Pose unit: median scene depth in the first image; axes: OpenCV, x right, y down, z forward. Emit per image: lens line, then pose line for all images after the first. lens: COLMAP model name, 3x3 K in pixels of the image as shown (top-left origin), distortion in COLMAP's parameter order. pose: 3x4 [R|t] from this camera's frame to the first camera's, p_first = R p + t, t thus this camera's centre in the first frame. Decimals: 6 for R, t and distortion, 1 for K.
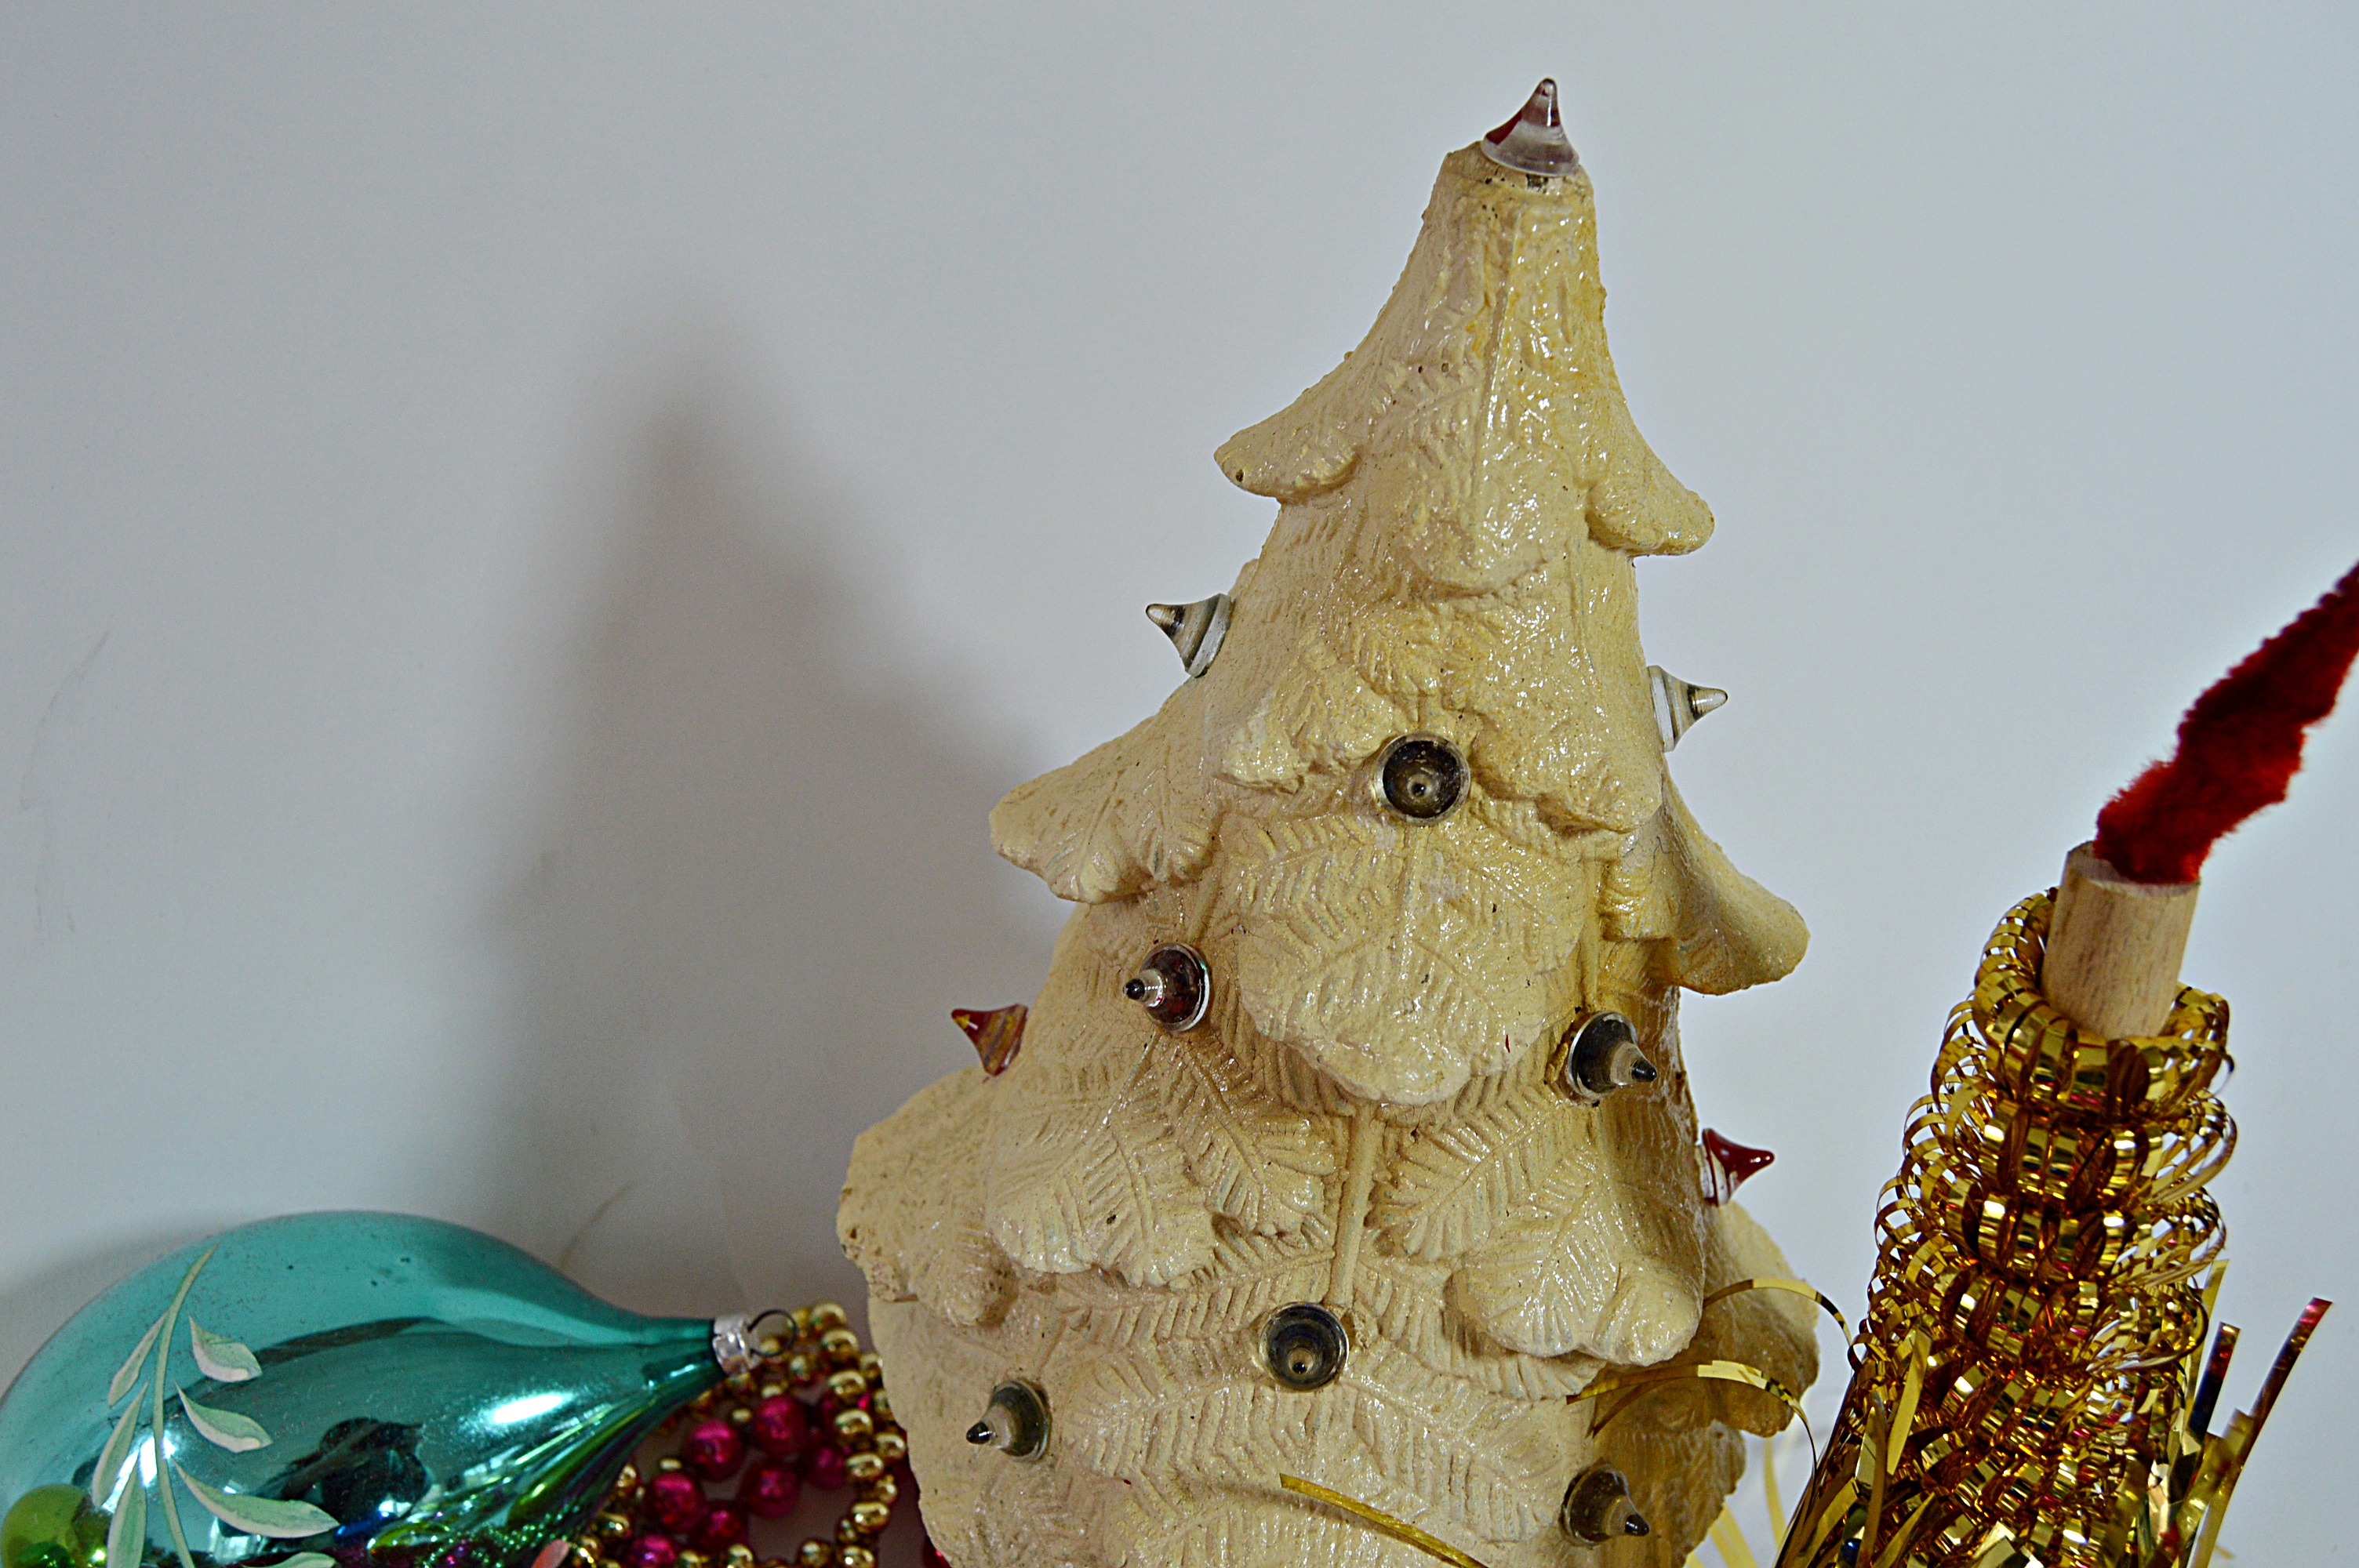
lens RADIAL K [[2304.3, 0, 1179.5], [0, 2304.3, 784.0], [0, 0, 1]] dist [-0.087743, 0.001278]
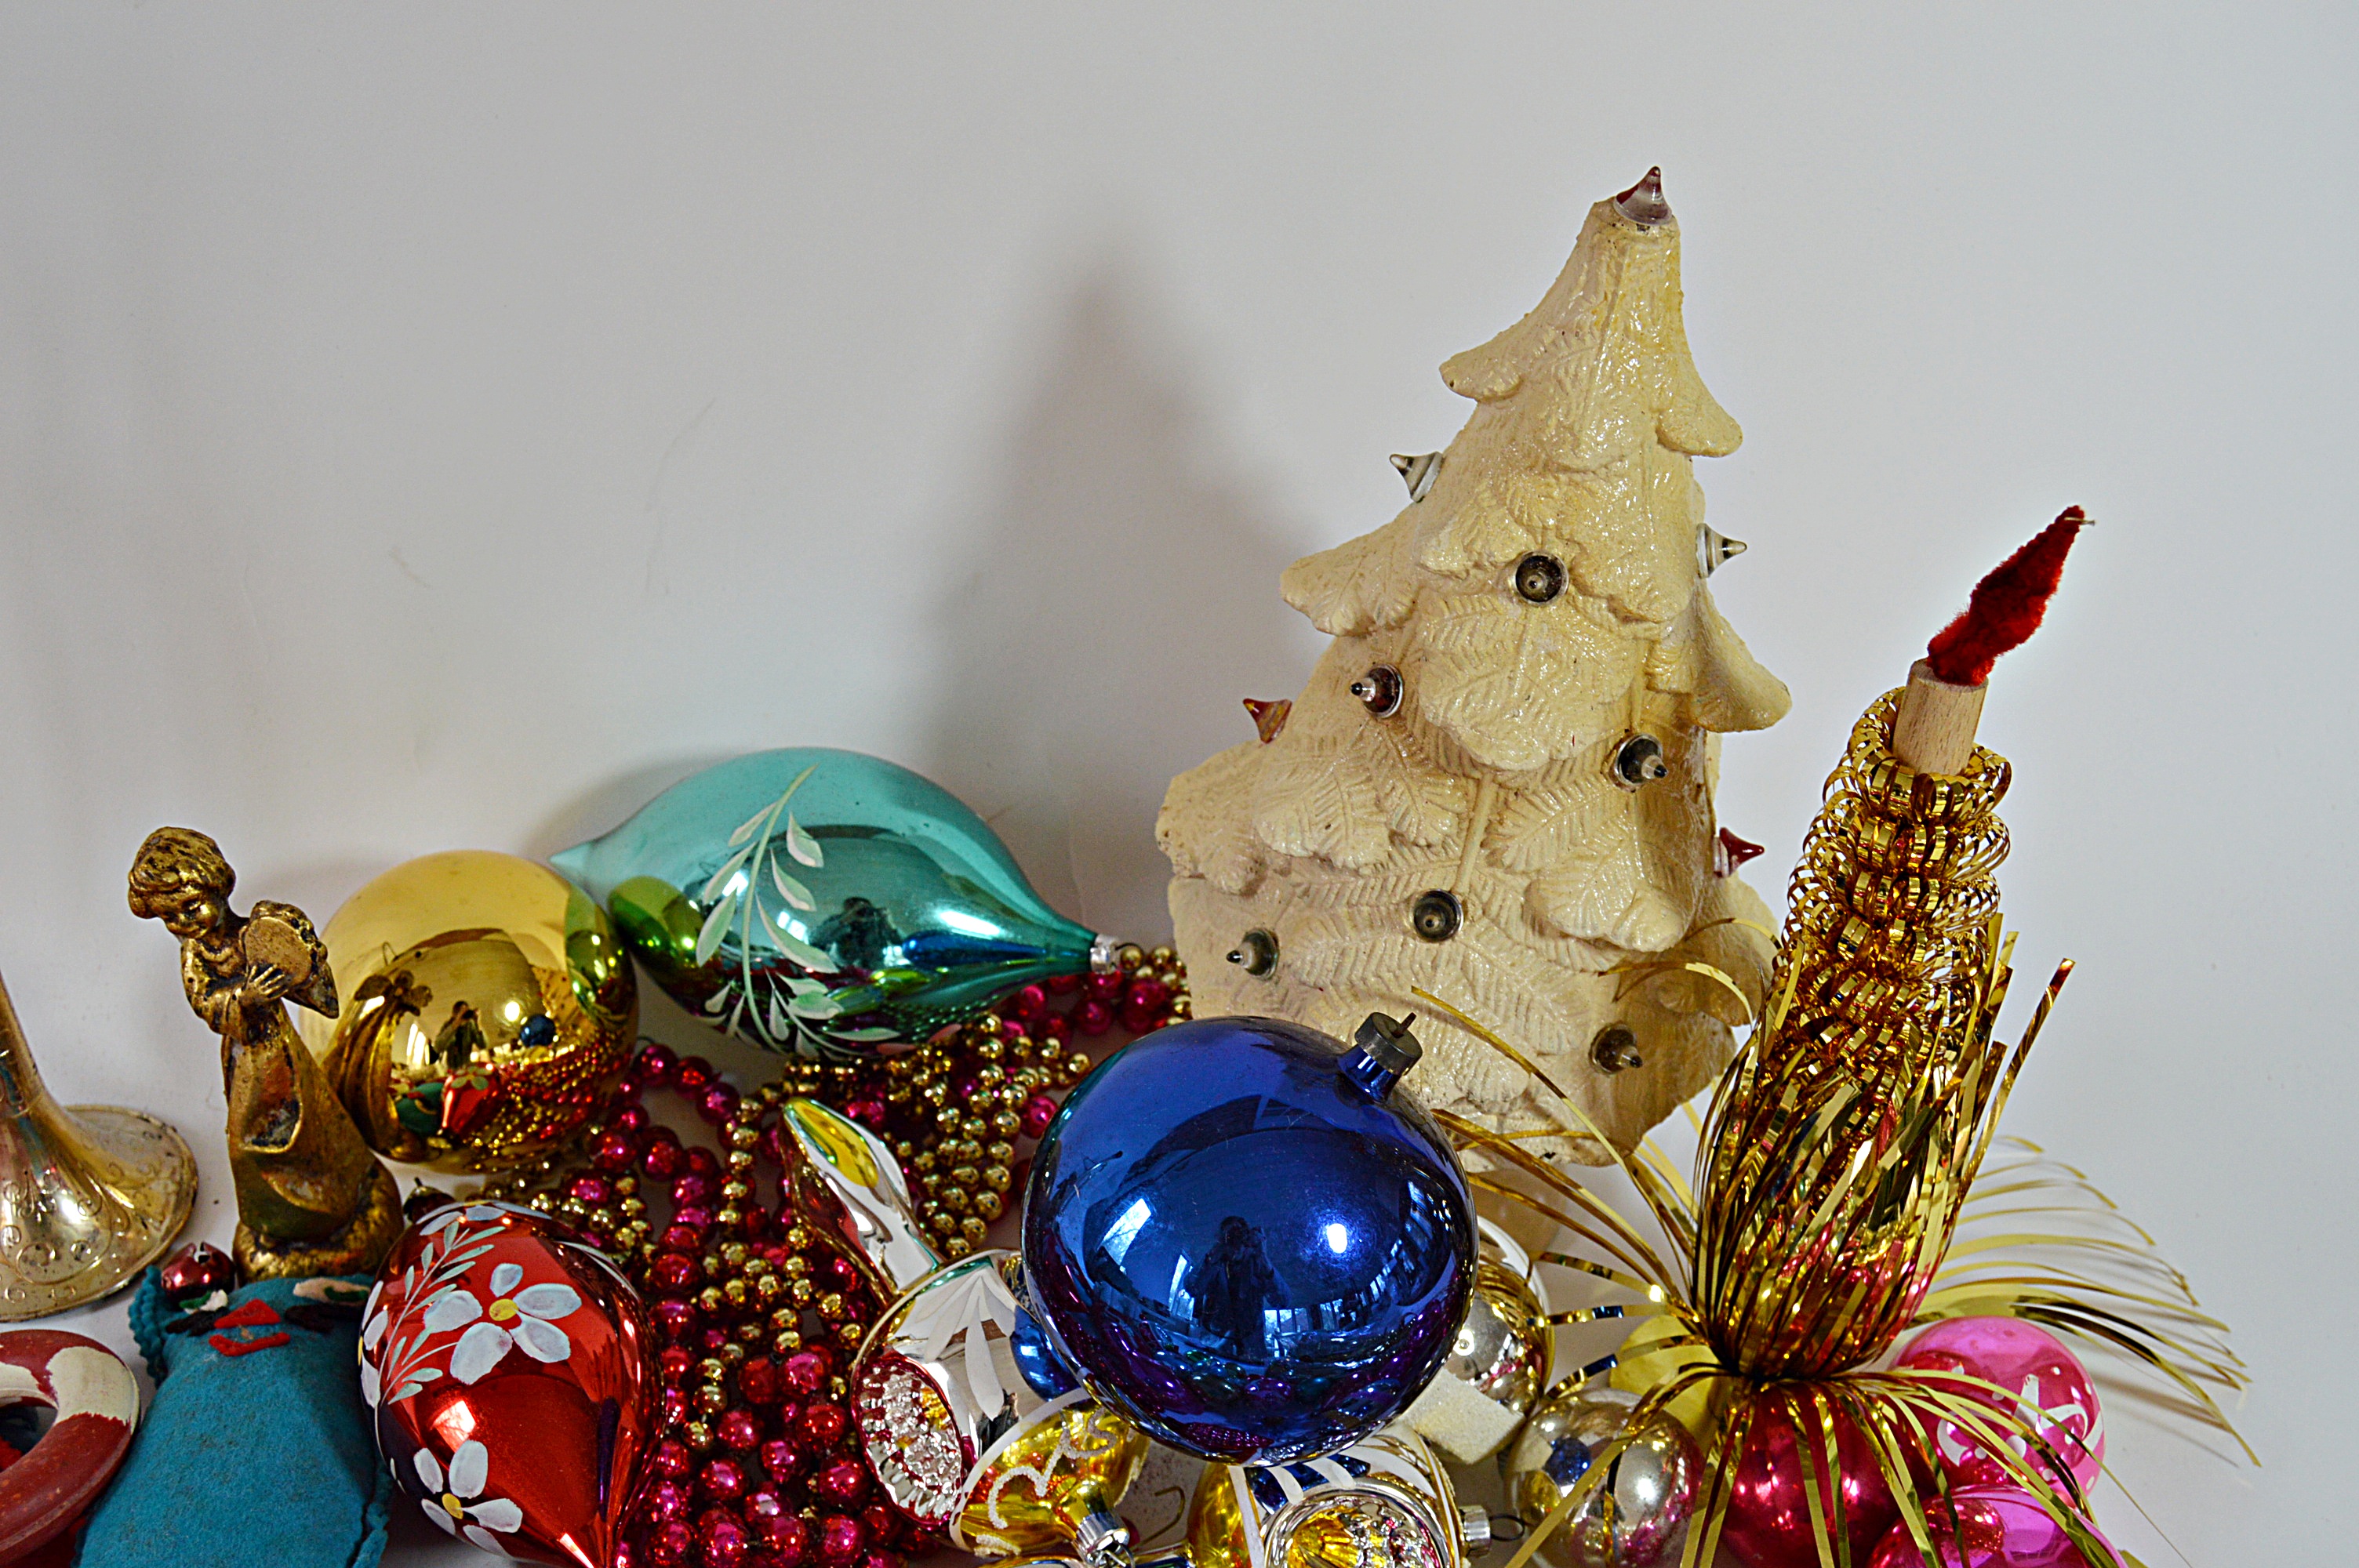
lens RADIAL K [[2363.1, 0, 1179.5], [0, 2363.1, 784.0], [0, 0, 1]] dist [-0.119212, 0.099551]
pose [[0.987193, 0.108712, -0.116751, 0.060210], [-0.097243, 0.990242, 0.099821, 0.000184], [0.126464, -0.087190, 0.988132, -0.693657]]
